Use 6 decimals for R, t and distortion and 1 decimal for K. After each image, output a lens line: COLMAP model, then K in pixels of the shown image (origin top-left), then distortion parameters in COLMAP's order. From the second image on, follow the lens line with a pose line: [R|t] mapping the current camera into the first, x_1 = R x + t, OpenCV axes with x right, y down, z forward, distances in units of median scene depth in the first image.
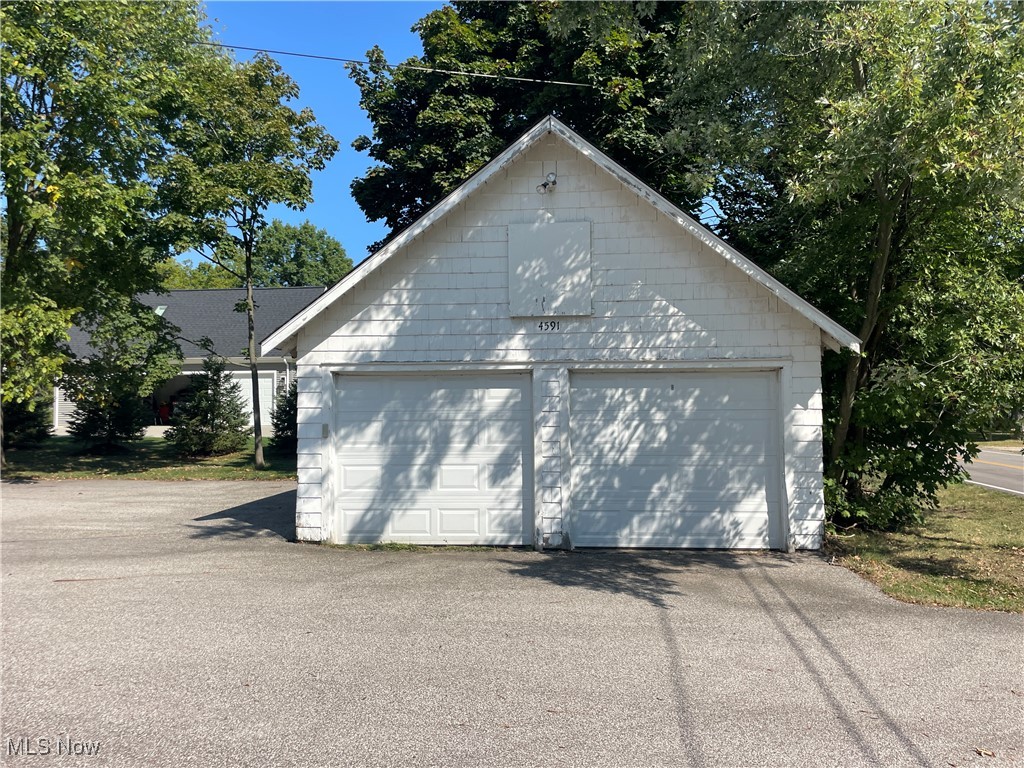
lens RADIAL K [[771.7, 0, 514.2], [0, 771.7, 381.6], [0, 0, 1]] dist [0.081950, -0.113810]
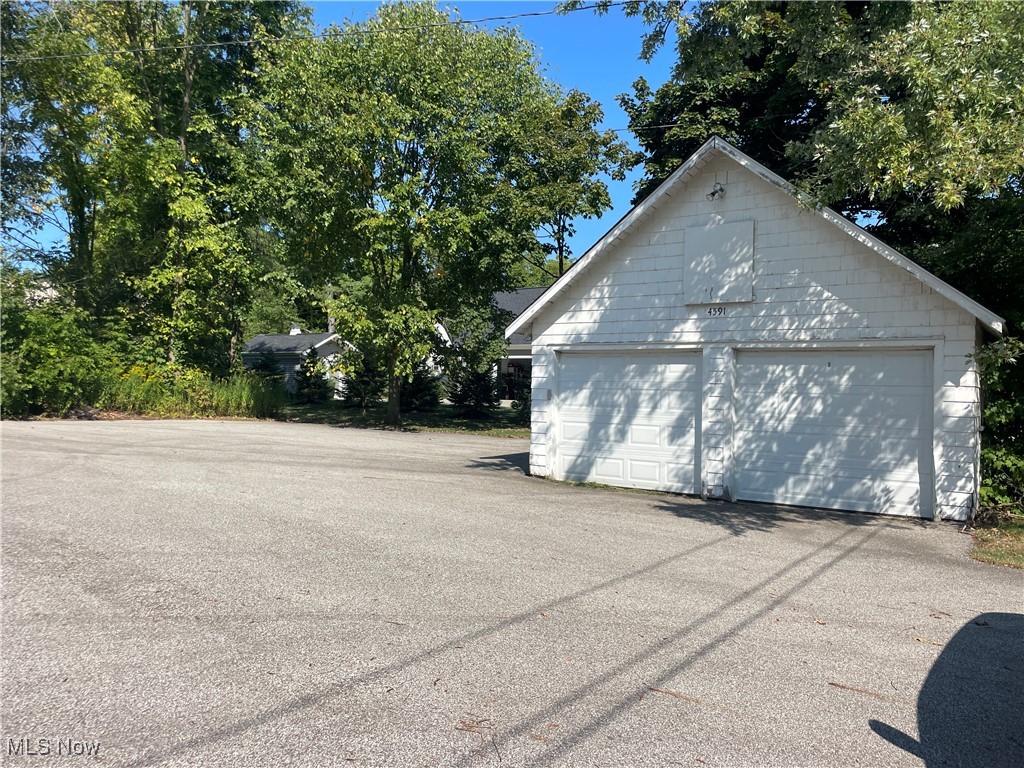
lens RADIAL K [[771.7, 0, 518.6], [0, 771.7, 380.9], [0, 0, 1]] dist [0.081950, -0.113810]
pose [[0.879357, 0.021302, -0.475686, 0.342180], [-0.014504, 0.999734, 0.017956, 0.017323], [0.475942, -0.008890, 0.879432, -0.191089]]
